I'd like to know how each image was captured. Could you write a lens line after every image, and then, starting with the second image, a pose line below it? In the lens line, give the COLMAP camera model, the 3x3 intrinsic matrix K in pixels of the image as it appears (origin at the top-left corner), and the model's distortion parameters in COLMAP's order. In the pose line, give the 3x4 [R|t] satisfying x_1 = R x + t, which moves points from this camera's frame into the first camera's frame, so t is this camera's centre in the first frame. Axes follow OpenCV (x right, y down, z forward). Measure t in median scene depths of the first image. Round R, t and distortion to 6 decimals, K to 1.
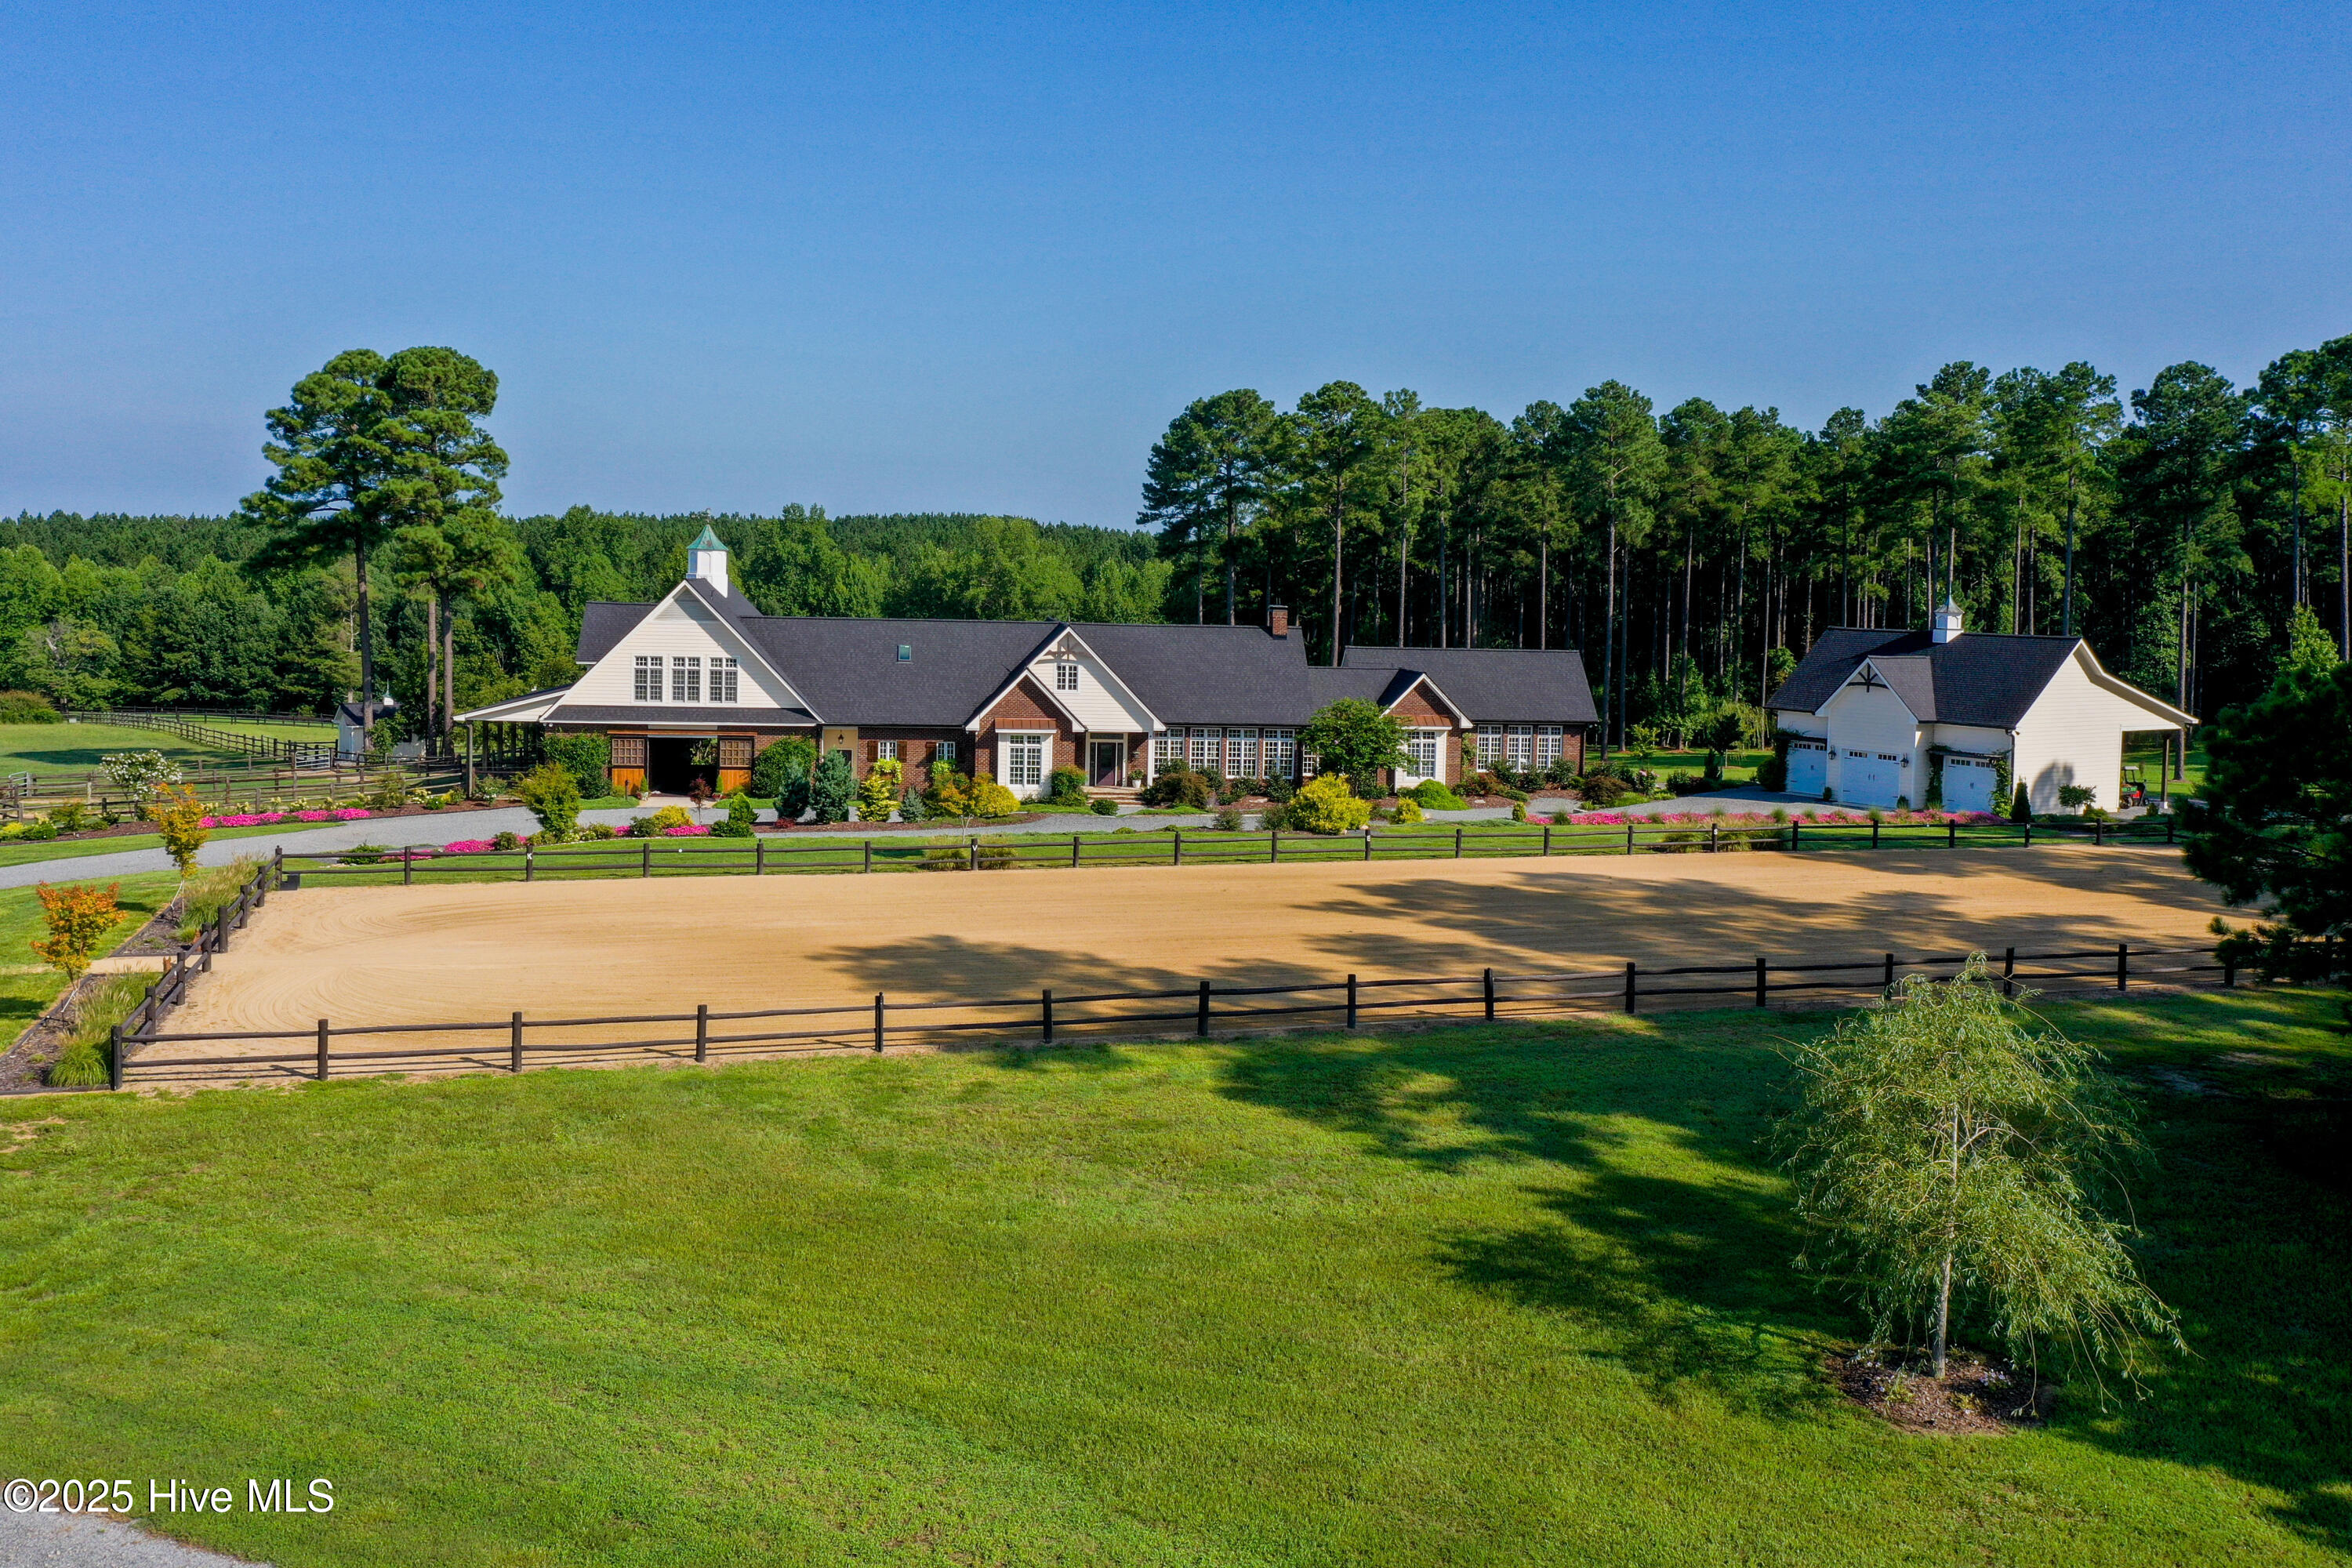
lens RADIAL K [[1998.9, 0, 1176.3], [0, 1998.9, 677.8], [0, 0, 1]] dist [0.027371, -0.048385]
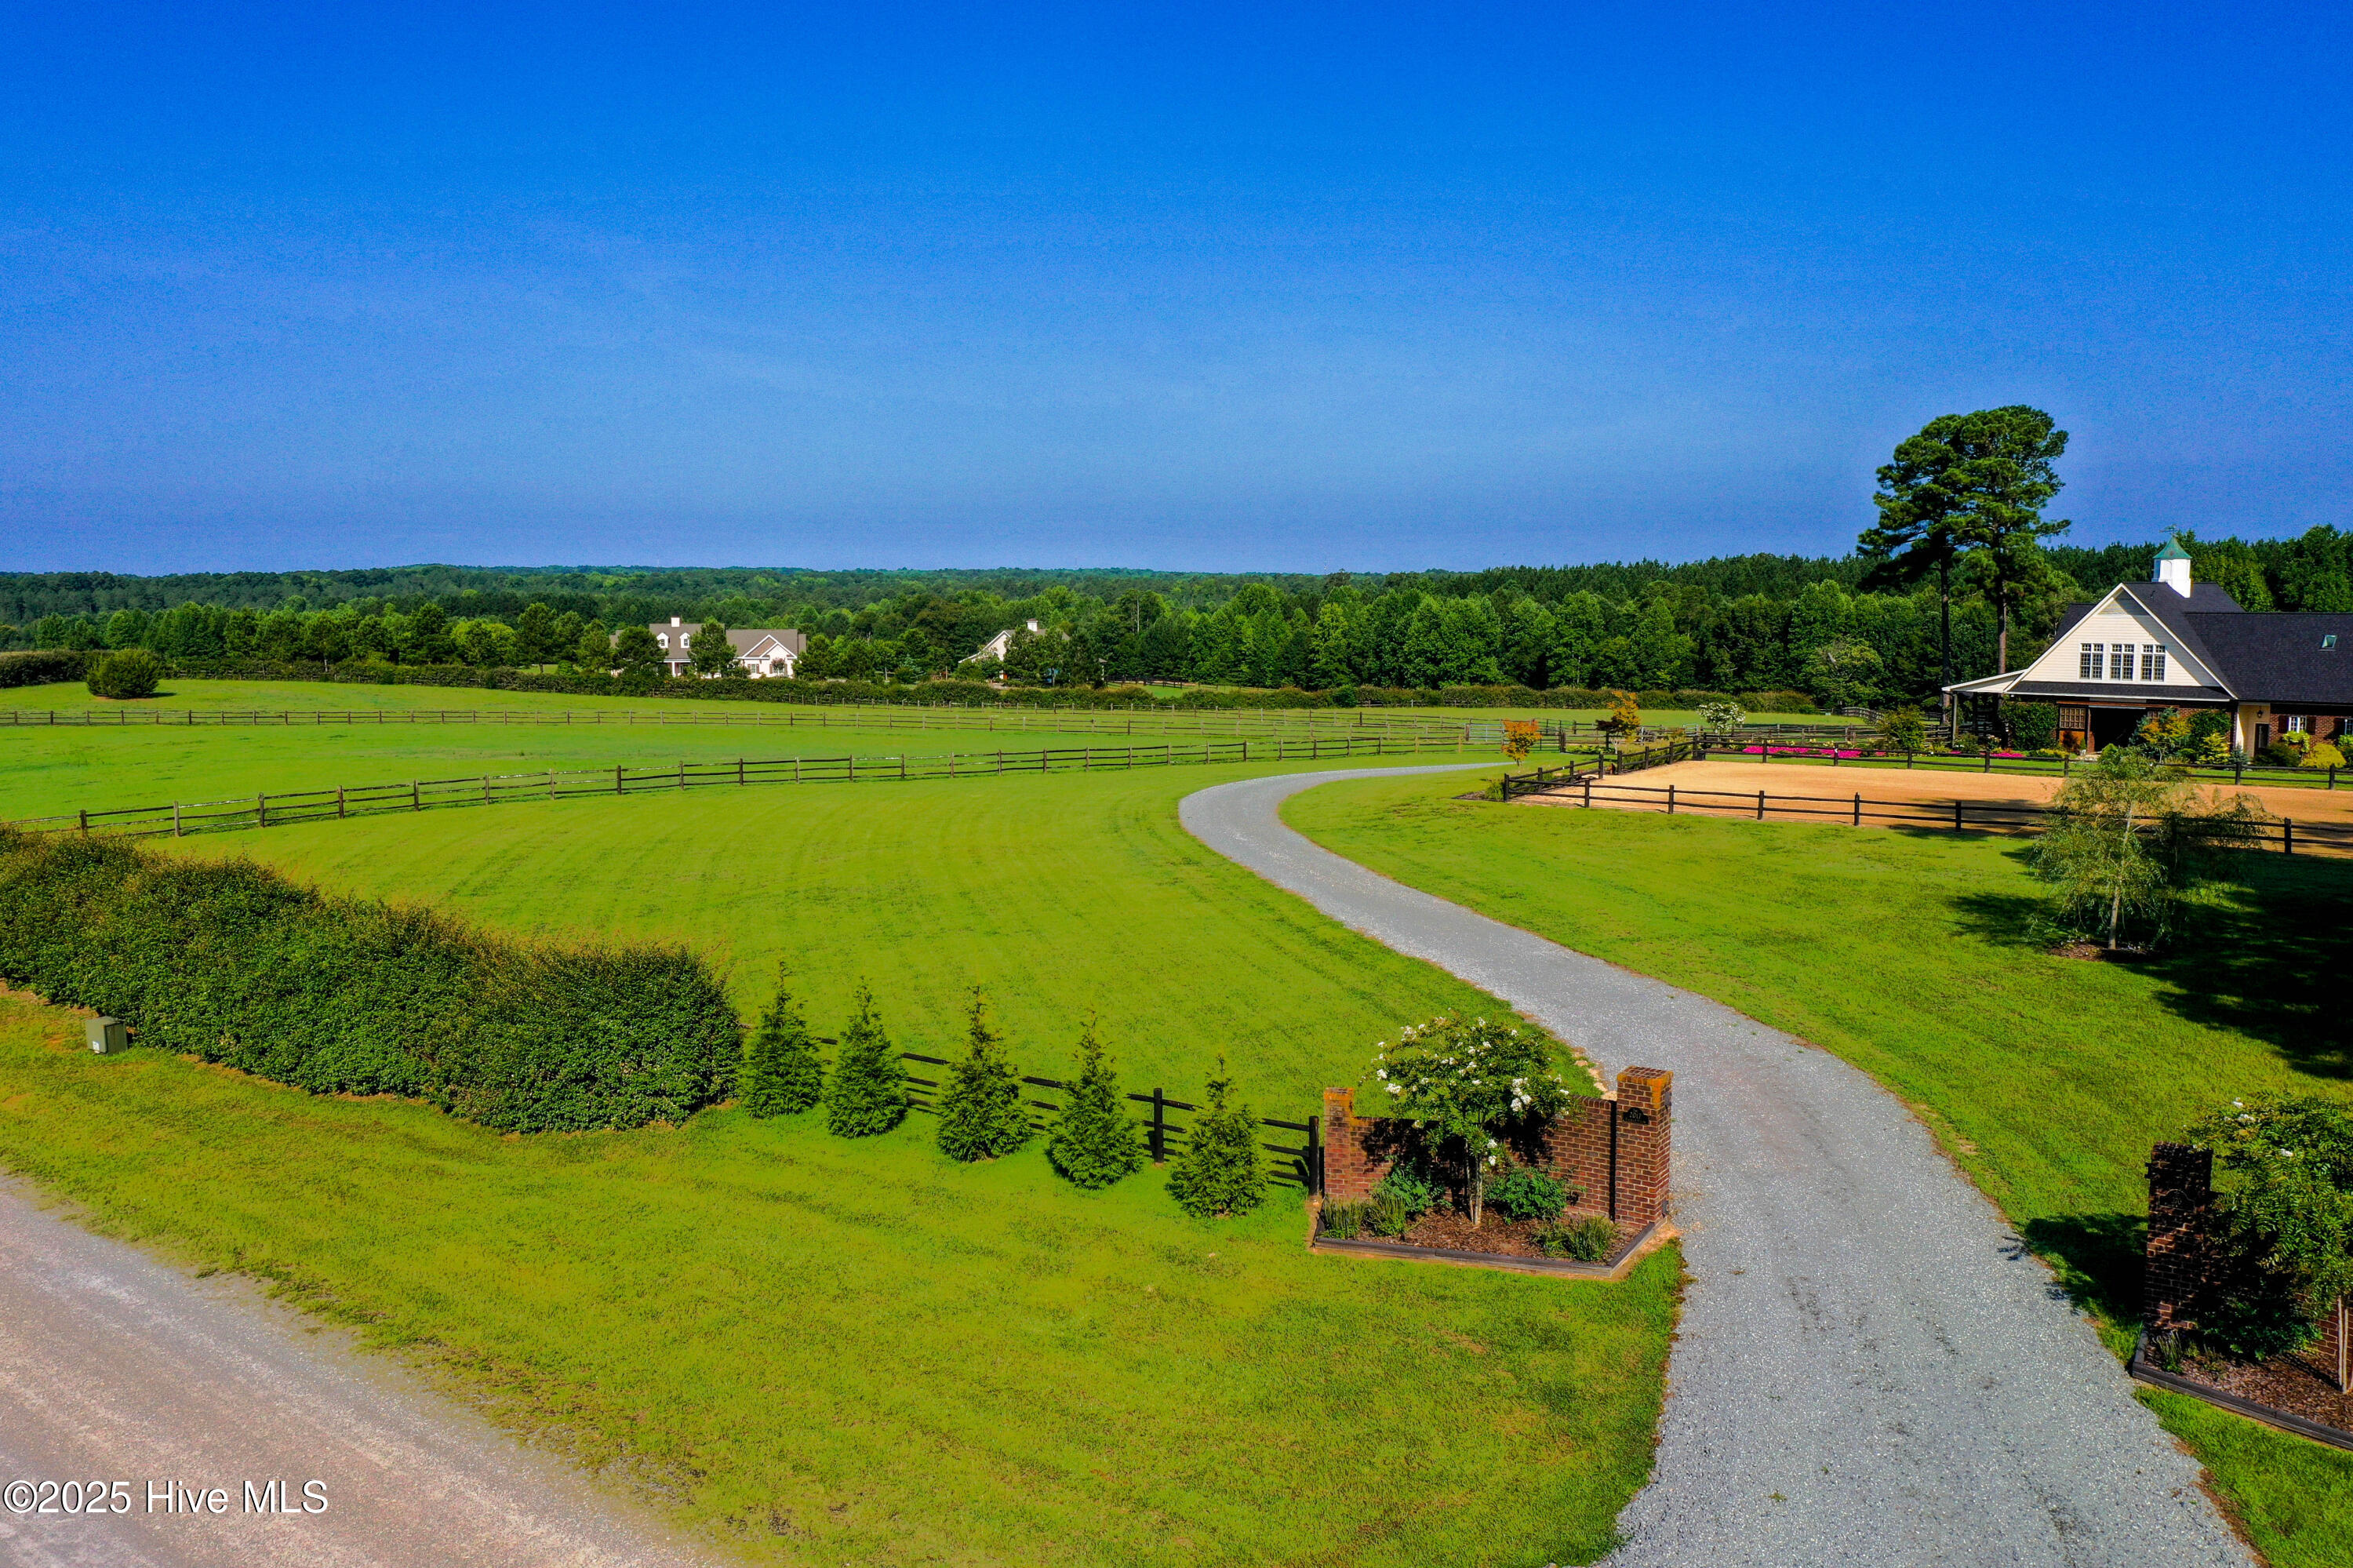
lens RADIAL K [[1950.1, 0, 1176.5], [0, 1950.1, 784.0], [0, 0, 1]] dist [0.017580, 0.004504]
pose [[0.630363, 0.053634, -0.774445, 0.327744], [-0.024887, 0.998494, 0.048894, 0.030941], [0.775901, -0.011547, 0.630749, -0.232972]]
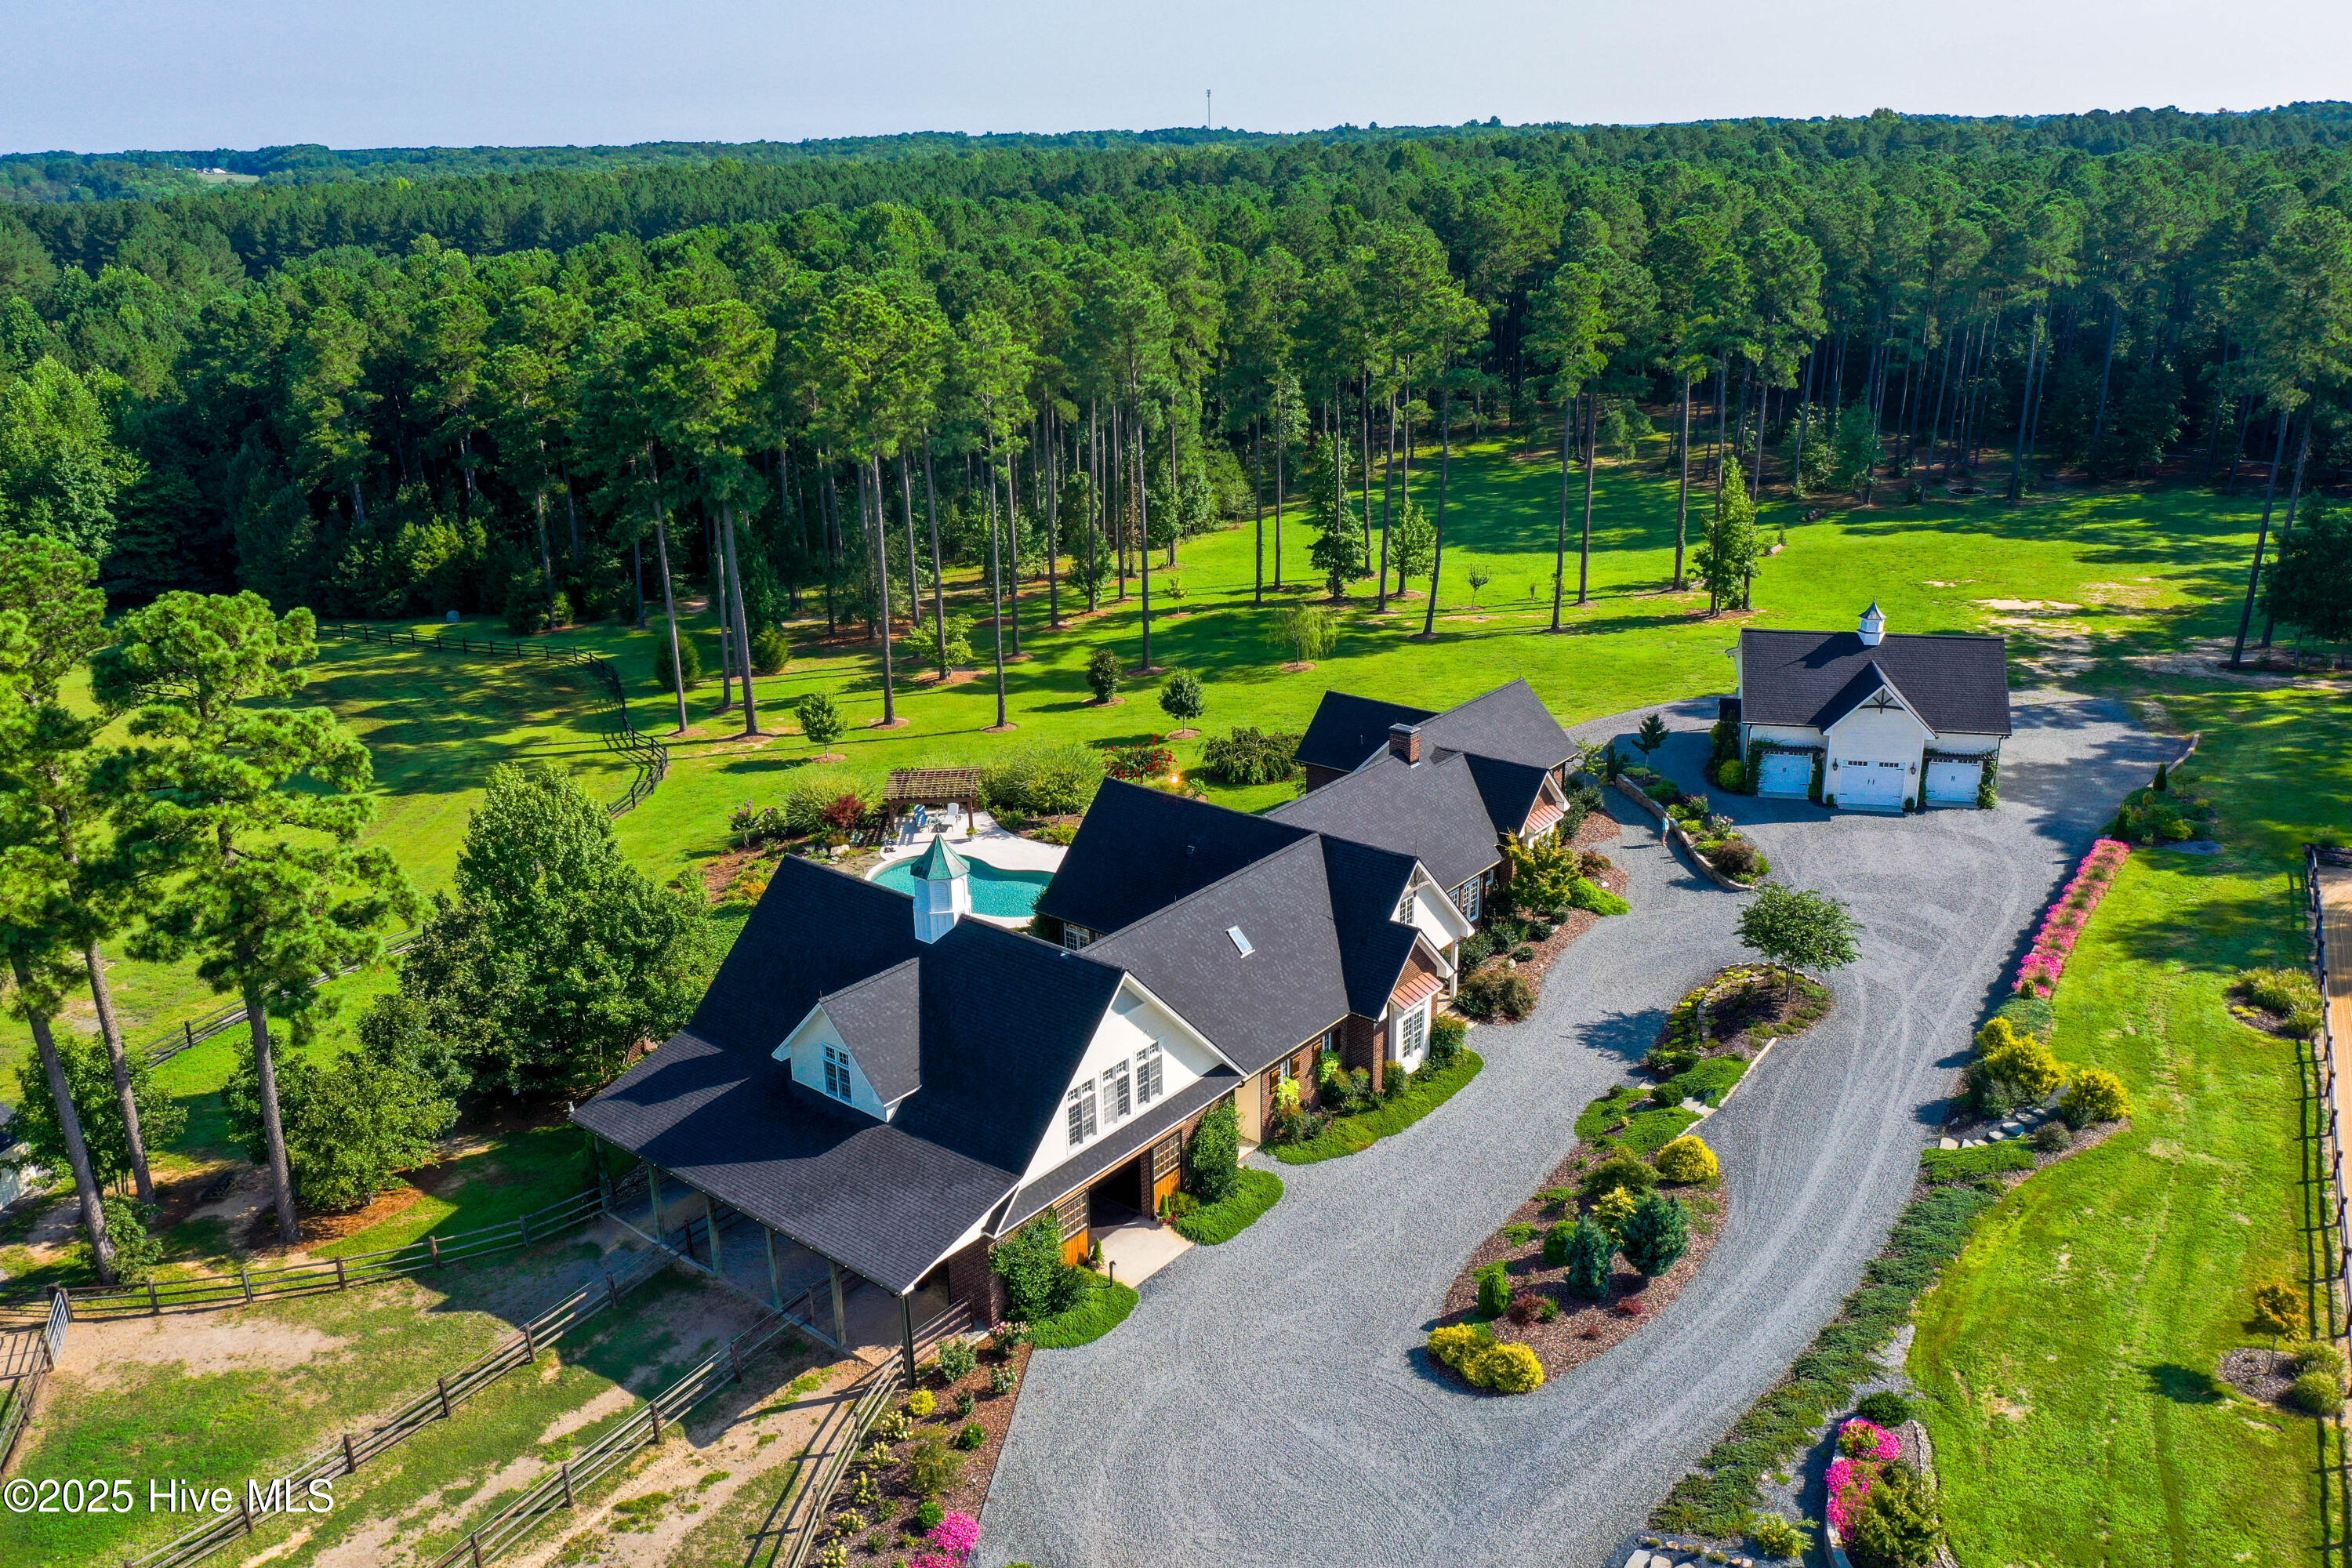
lens RADIAL K [[1842.3, 0, 1230.4], [0, 1842.3, 786.7], [0, 0, 1]] dist [0.002740, 0.002015]
pose [[0.707466, -0.263102, 0.655949, -0.598556], [0.053694, 0.945450, 0.321310, -0.301915], [-0.704705, -0.192095, 0.683001, 0.523648]]
